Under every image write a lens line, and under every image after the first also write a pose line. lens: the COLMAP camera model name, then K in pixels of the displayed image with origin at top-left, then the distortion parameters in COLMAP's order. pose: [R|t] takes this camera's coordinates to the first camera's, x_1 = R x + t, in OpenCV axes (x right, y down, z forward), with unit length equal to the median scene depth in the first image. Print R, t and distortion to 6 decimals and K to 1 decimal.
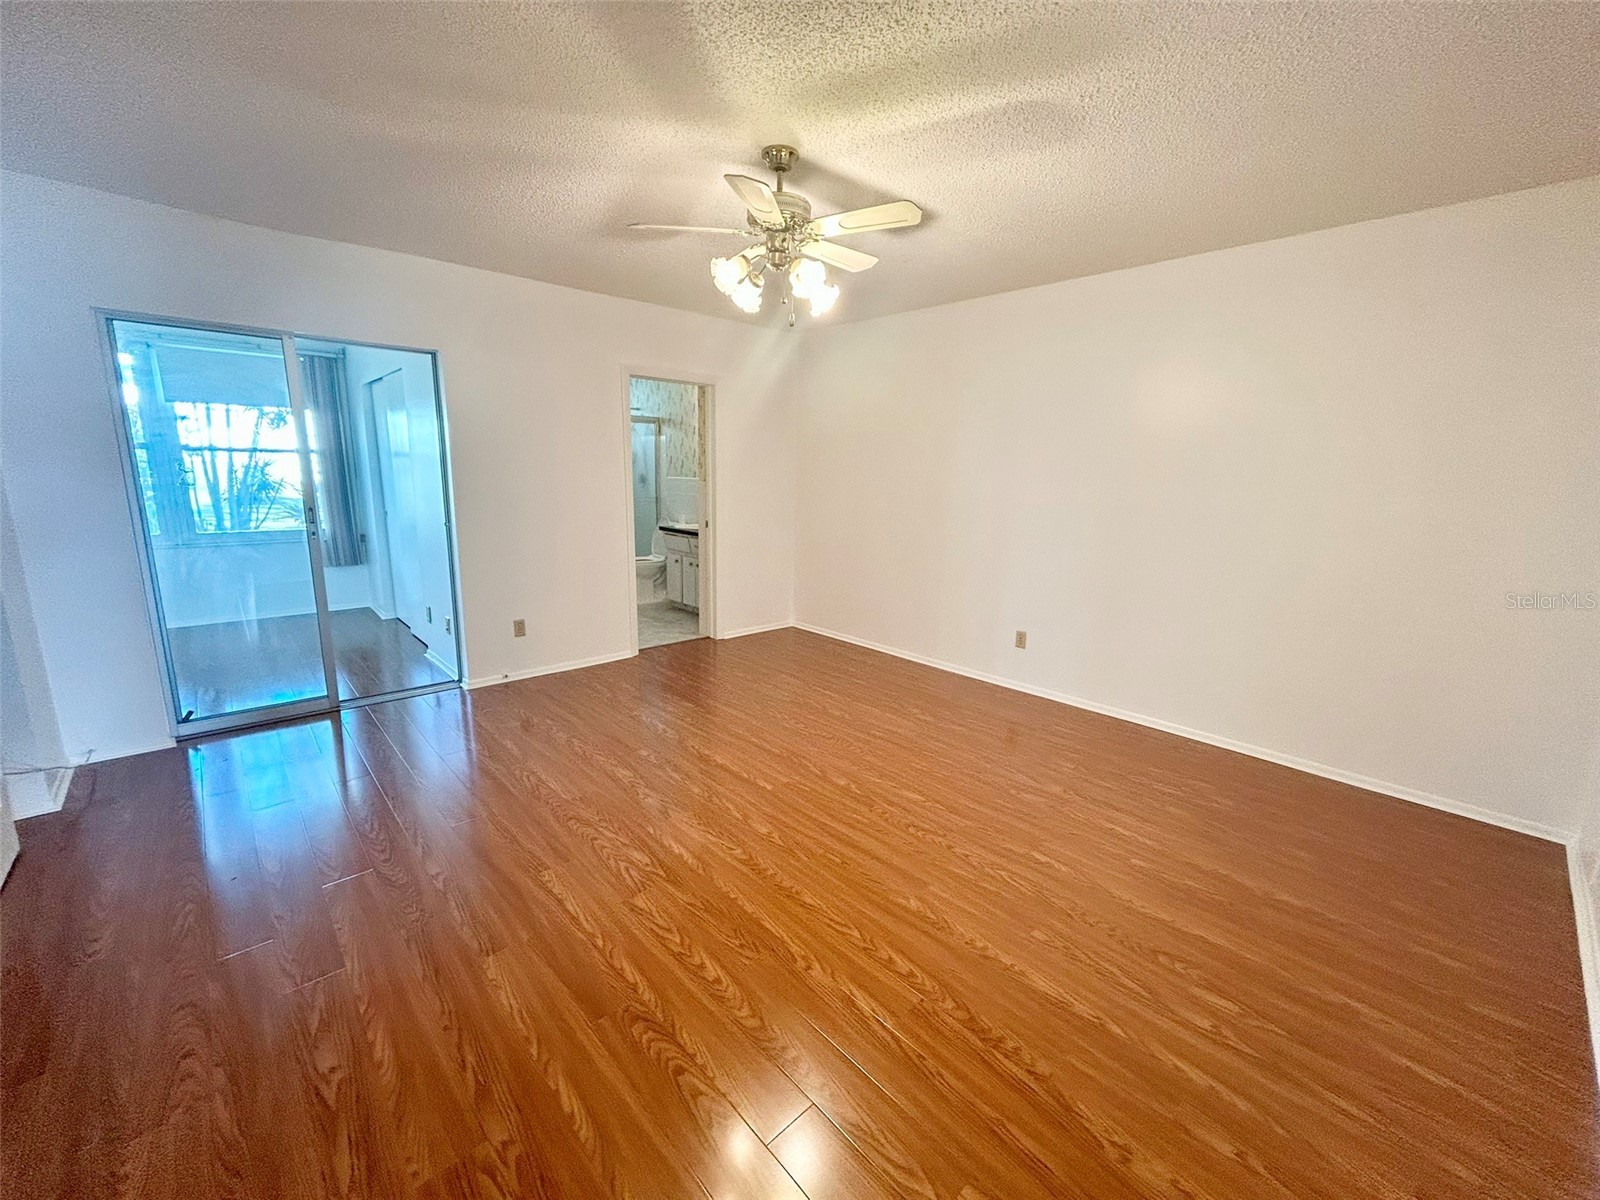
lens RADIAL K [[648.6, 0, 796.0], [0, 648.6, 597.2], [0, 0, 1]] dist [-0.000545, 0.001009]
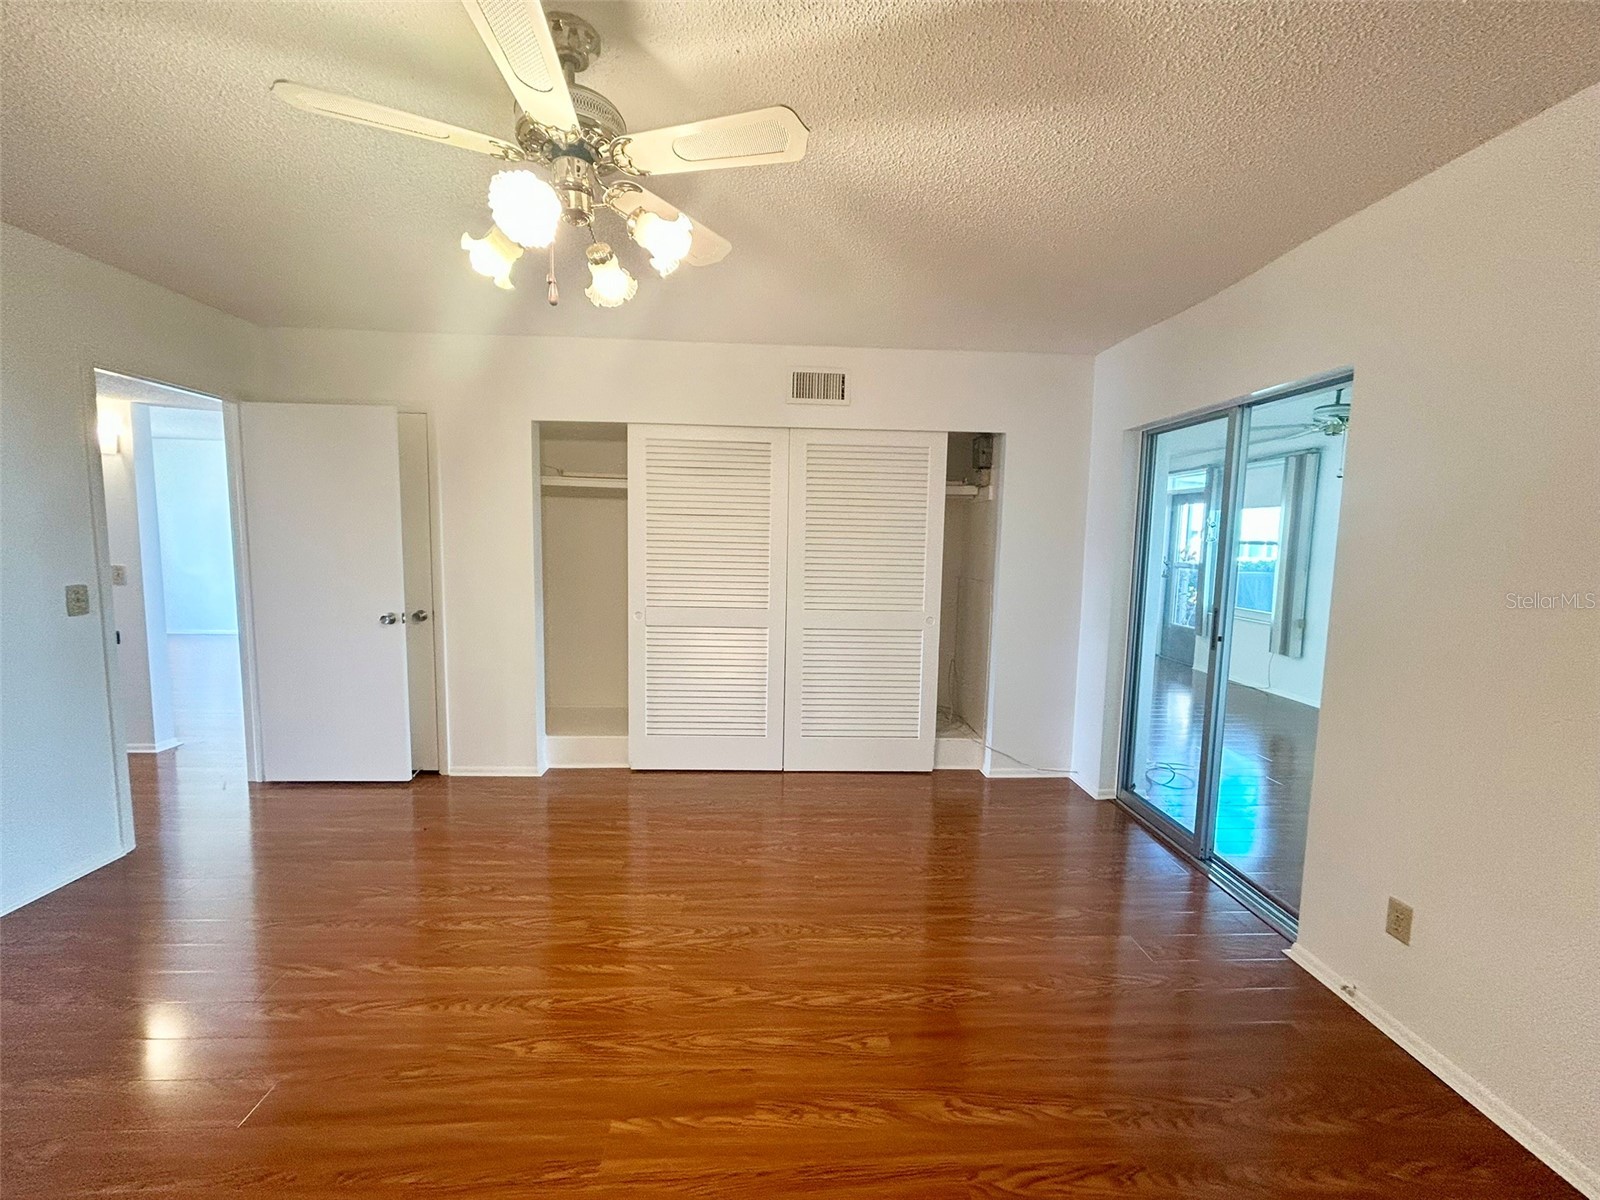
lens RADIAL K [[648.6, 0, 795.7], [0, 648.6, 594.7], [0, 0, 1]] dist [-0.000545, 0.001009]
pose [[-0.637926, 0.039182, -0.769100, 0.198576], [-0.181264, 0.963005, 0.199410, -0.204338], [0.748461, 0.266619, -0.607224, 0.996472]]
